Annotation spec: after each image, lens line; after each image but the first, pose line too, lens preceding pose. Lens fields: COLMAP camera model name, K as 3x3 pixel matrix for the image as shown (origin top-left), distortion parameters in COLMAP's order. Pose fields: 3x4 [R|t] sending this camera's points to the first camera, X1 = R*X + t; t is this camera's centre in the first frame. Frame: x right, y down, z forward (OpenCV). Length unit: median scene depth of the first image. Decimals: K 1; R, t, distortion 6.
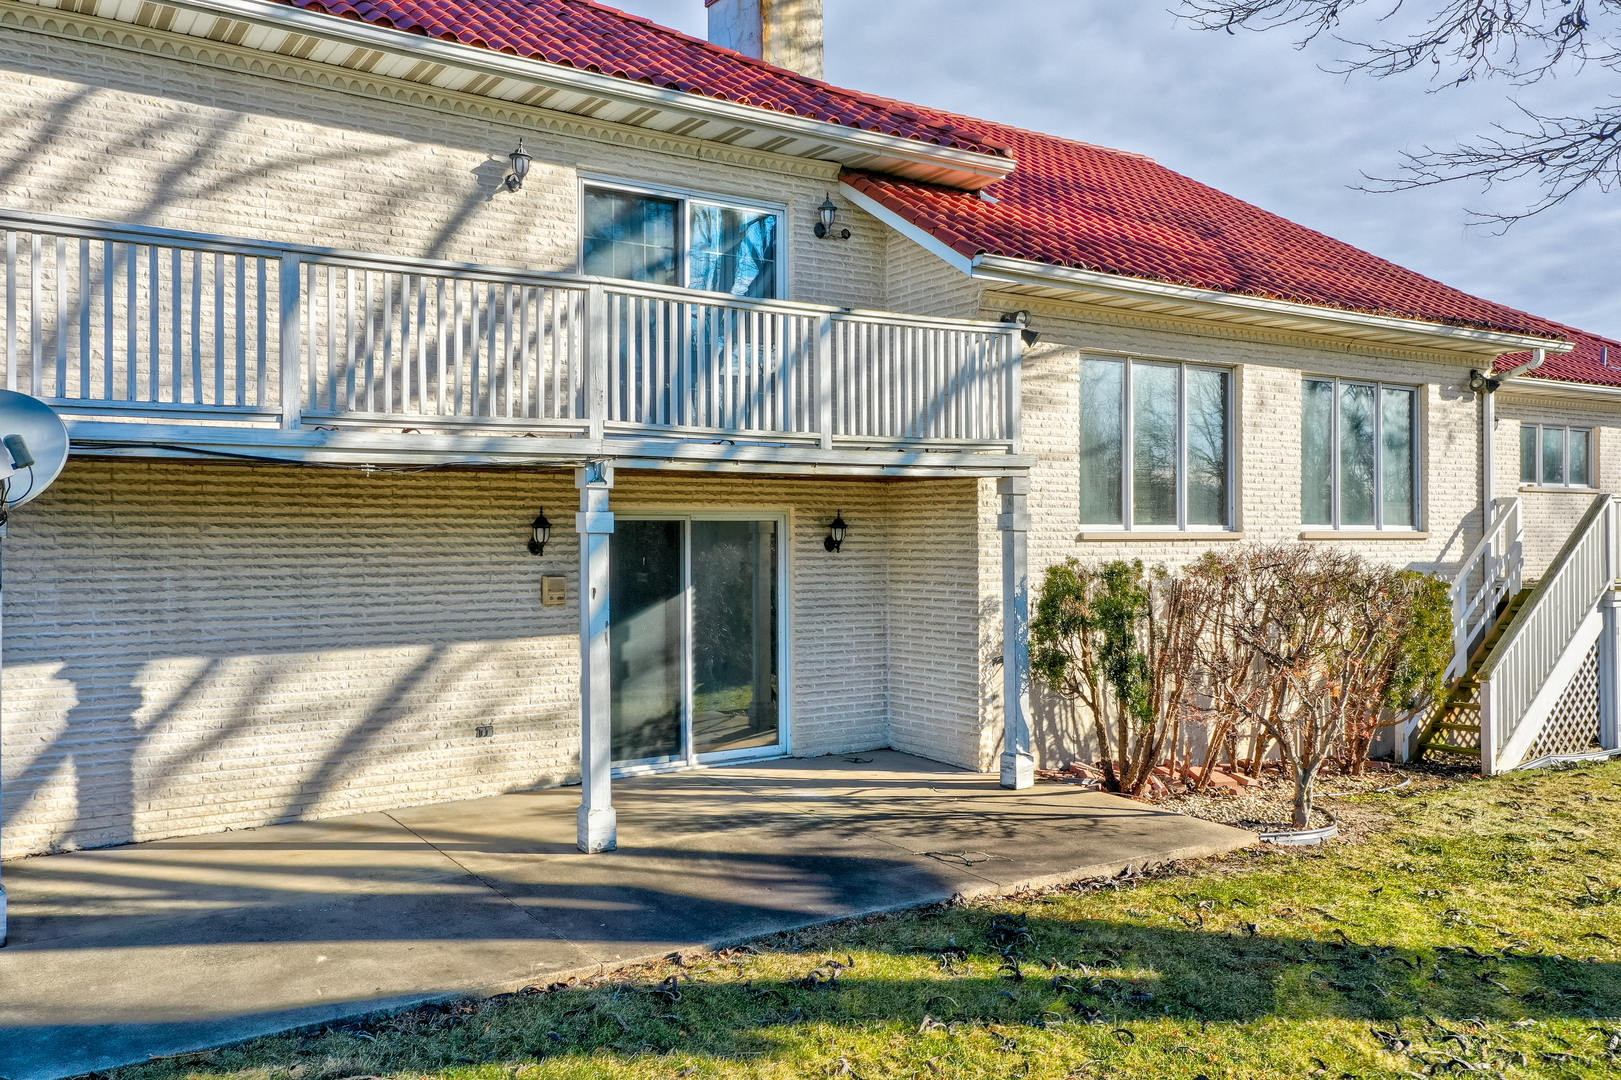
lens RADIAL K [[1291.1, 0, 810.5], [0, 1291.1, 540.0], [0, 0, 1]] dist [0.036960, 0.011837]
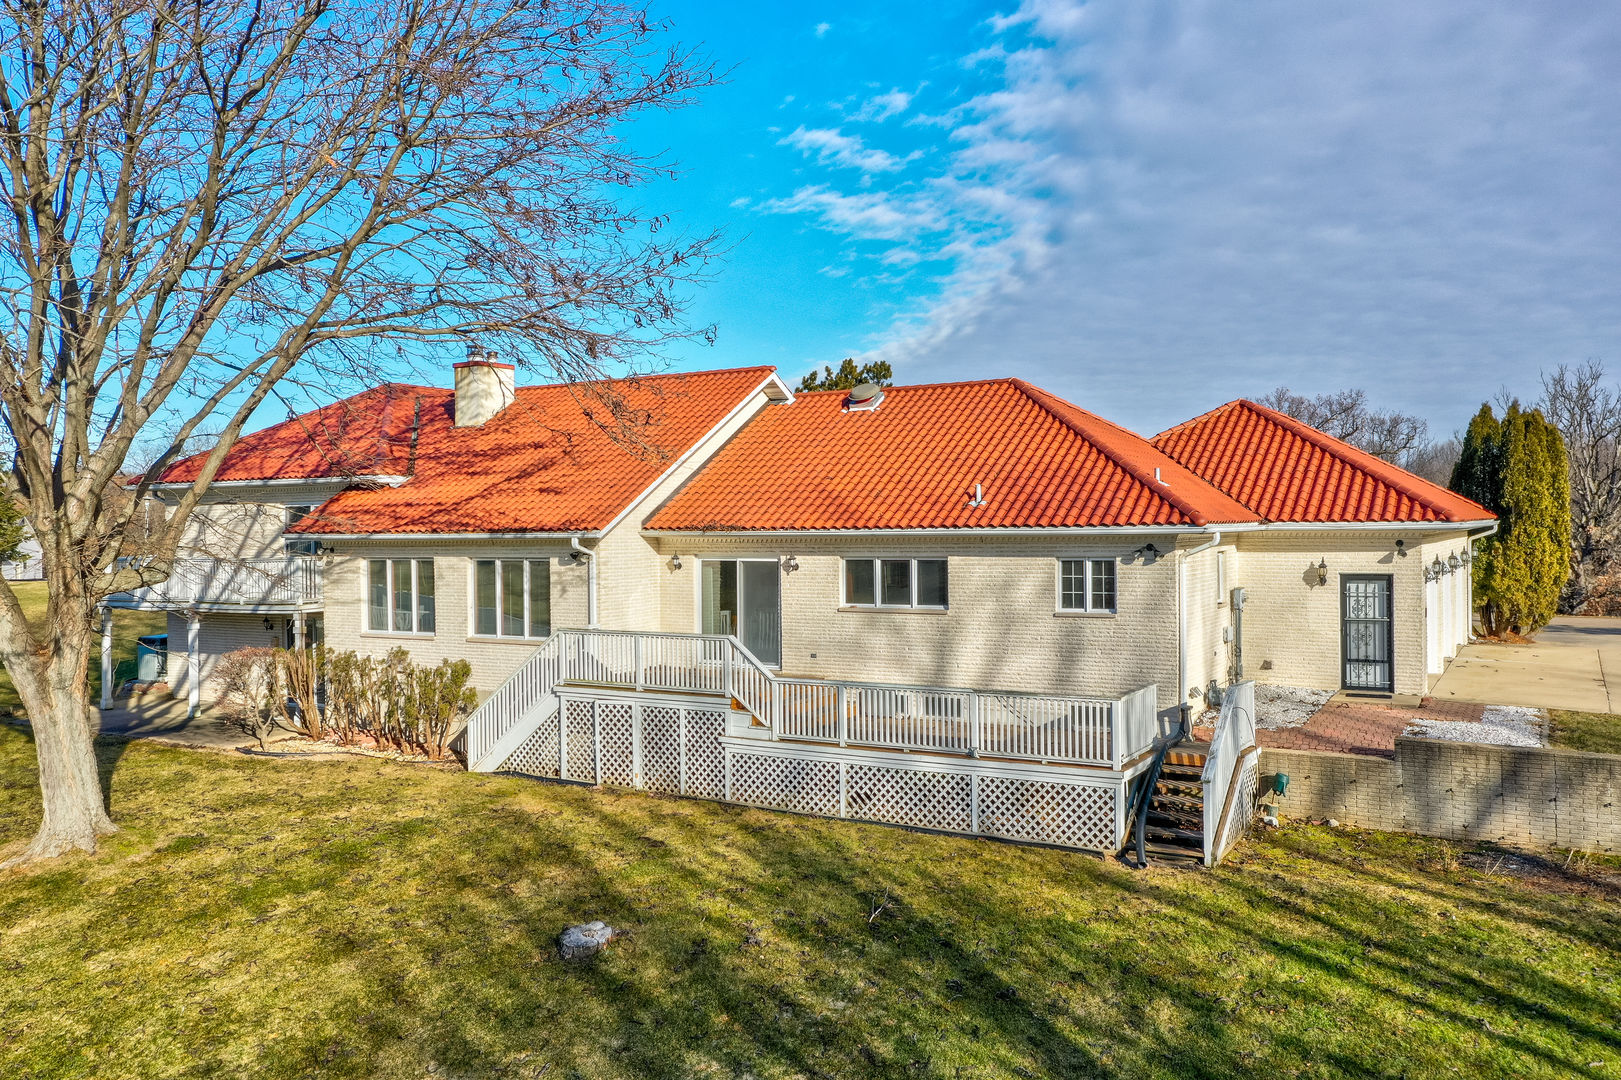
lens RADIAL K [[1291.1, 0, 810.5], [0, 1291.1, 540.0], [0, 0, 1]] dist [0.036960, 0.011837]
pose [[0.451567, 0.009096, -0.892191, 3.044903], [0.007323, 0.999877, 0.013901, -0.230107], [0.892207, -0.012811, 0.451445, 0.730666]]
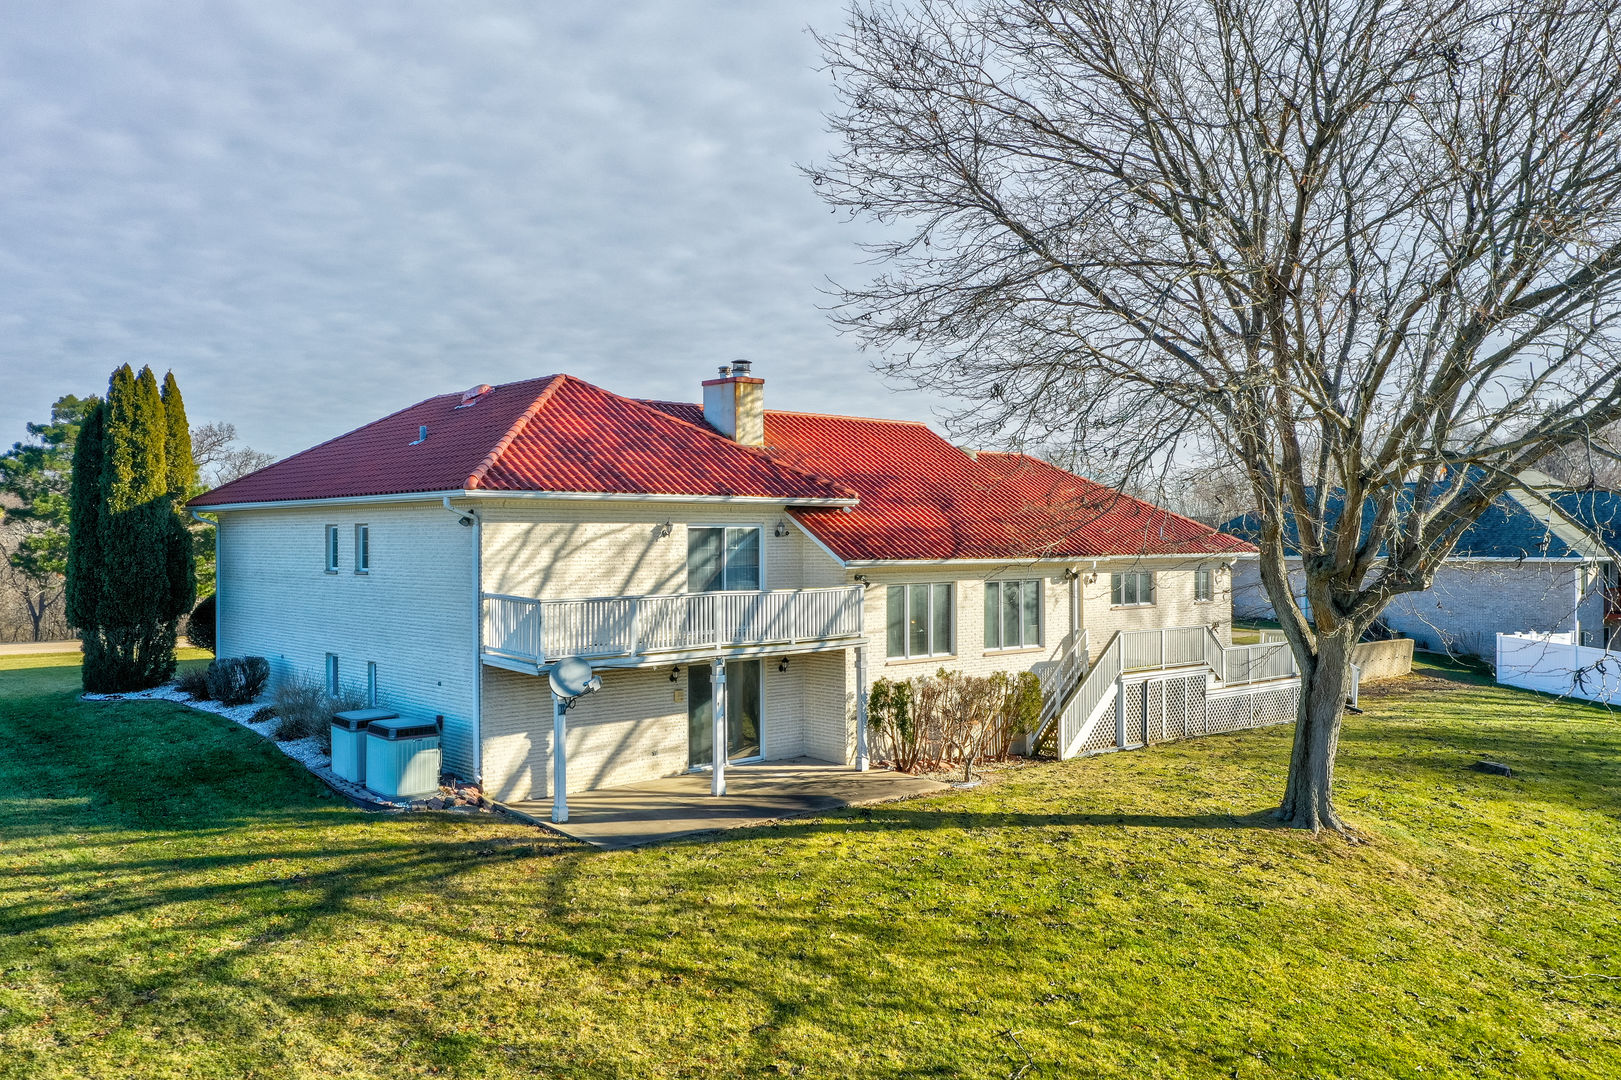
lens RADIAL K [[1291.1, 0, 810.5], [0, 1291.1, 540.0], [0, 0, 1]] dist [0.036960, 0.011837]
pose [[0.988592, 0.001011, 0.150615, -0.313800], [-0.001041, 0.999999, 0.000115, -0.253011], [-0.150614, -0.000271, 0.988593, -1.445608]]
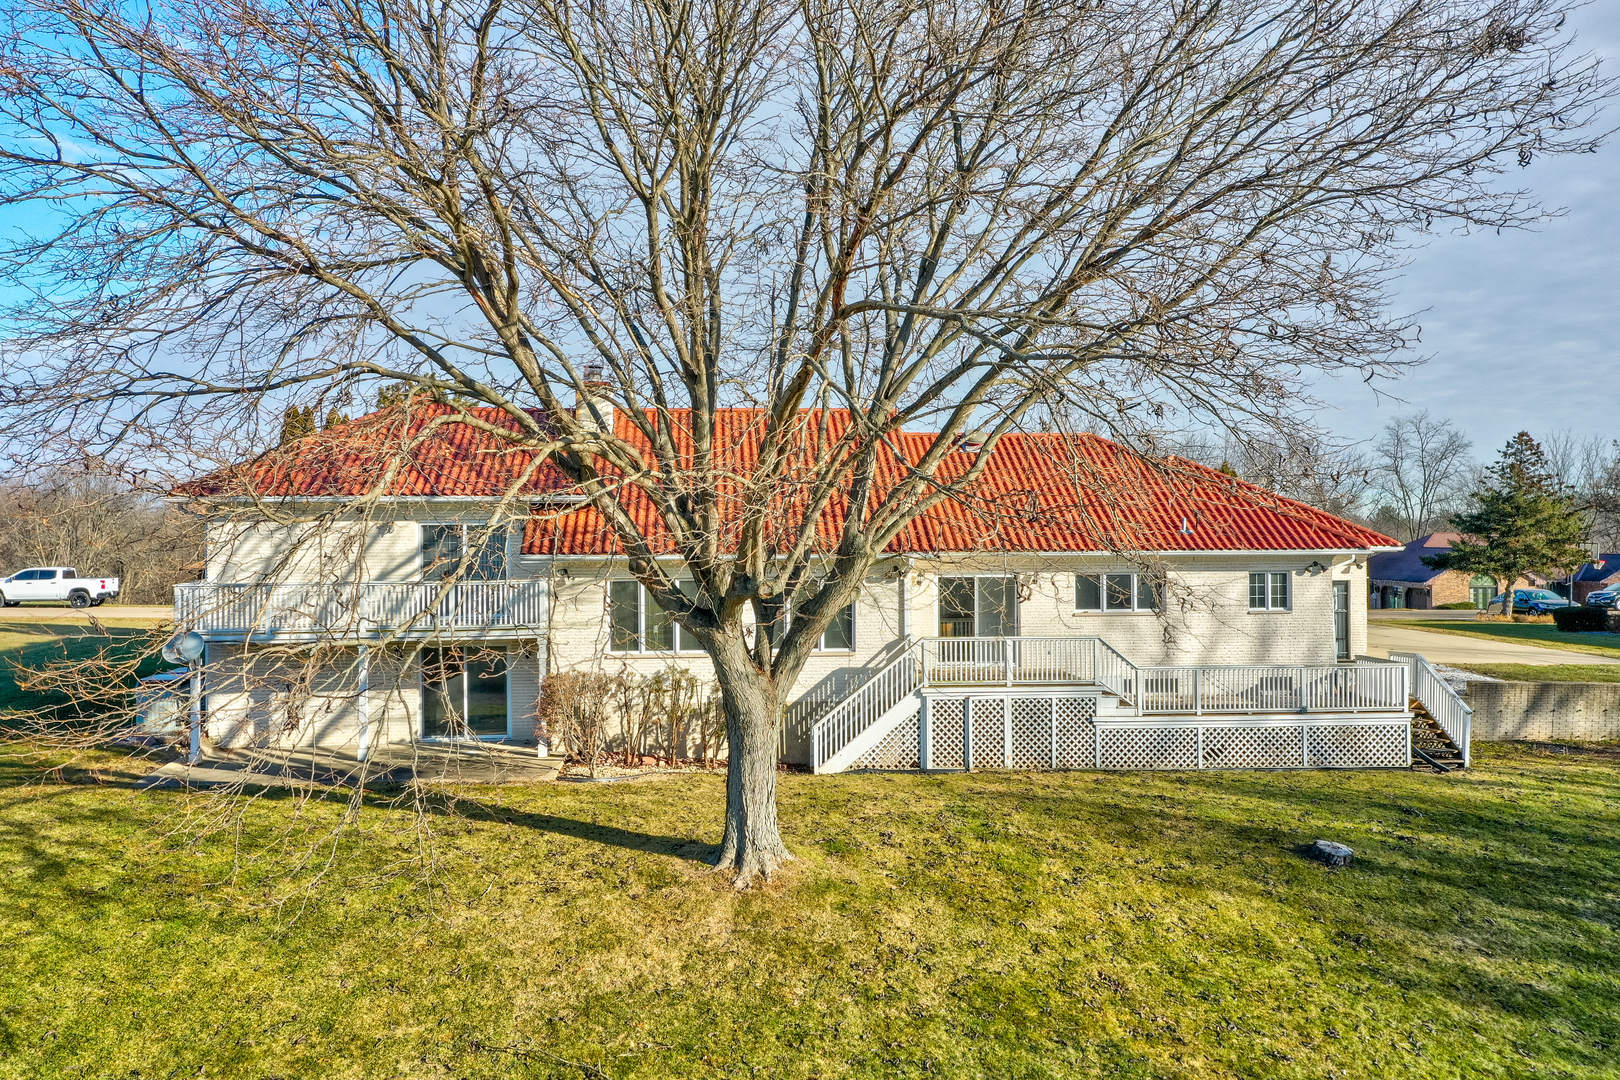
lens RADIAL K [[1290.3, 0, 810.0], [0, 1290.3, 540.0], [0, 0, 1]] dist [0.036960, 0.011837]
pose [[0.884246, 0.001813, -0.467019, 1.829807], [-0.000547, 0.999996, 0.002845, -0.248712], [0.467022, -0.002260, 0.884243, -1.031770]]
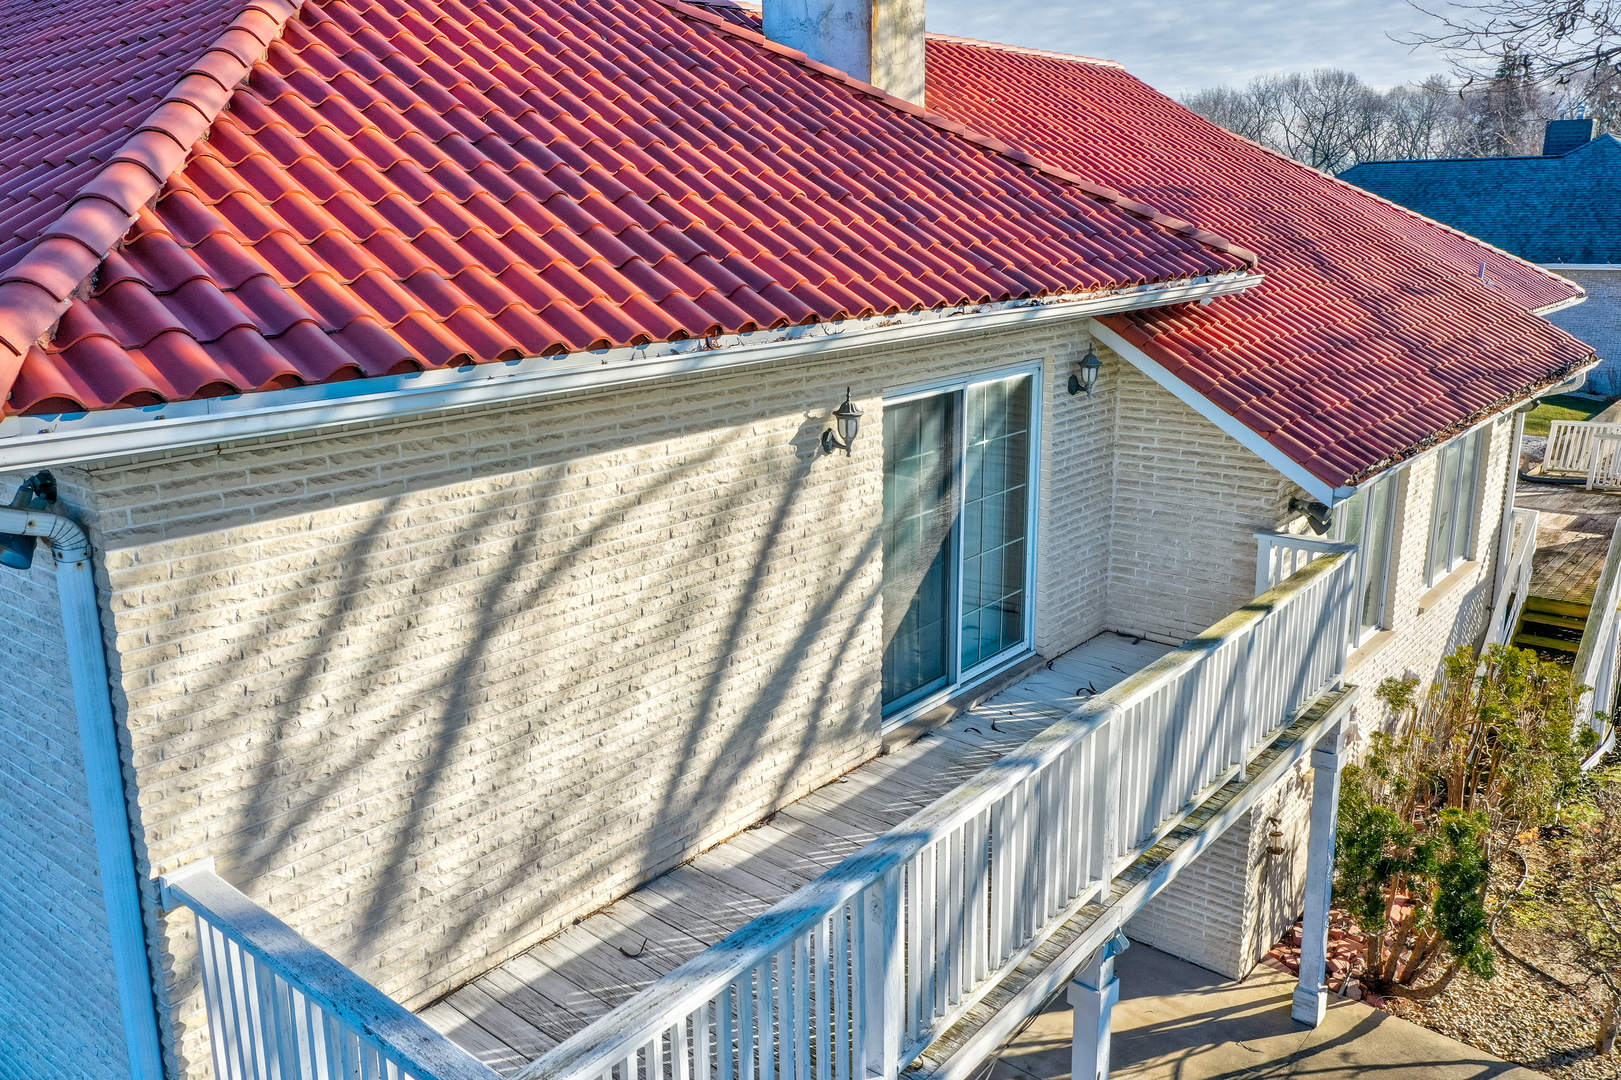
lens RADIAL K [[1257.8, 0, 810.5], [0, 1257.8, 540.0], [0, 0, 1]] dist [0.102921, 0.002033]
pose [[0.954524, -0.083049, 0.286333, -0.432659], [0.007935, 0.967155, 0.254065, -0.387841], [-0.298028, -0.240239, 0.923831, 0.312462]]
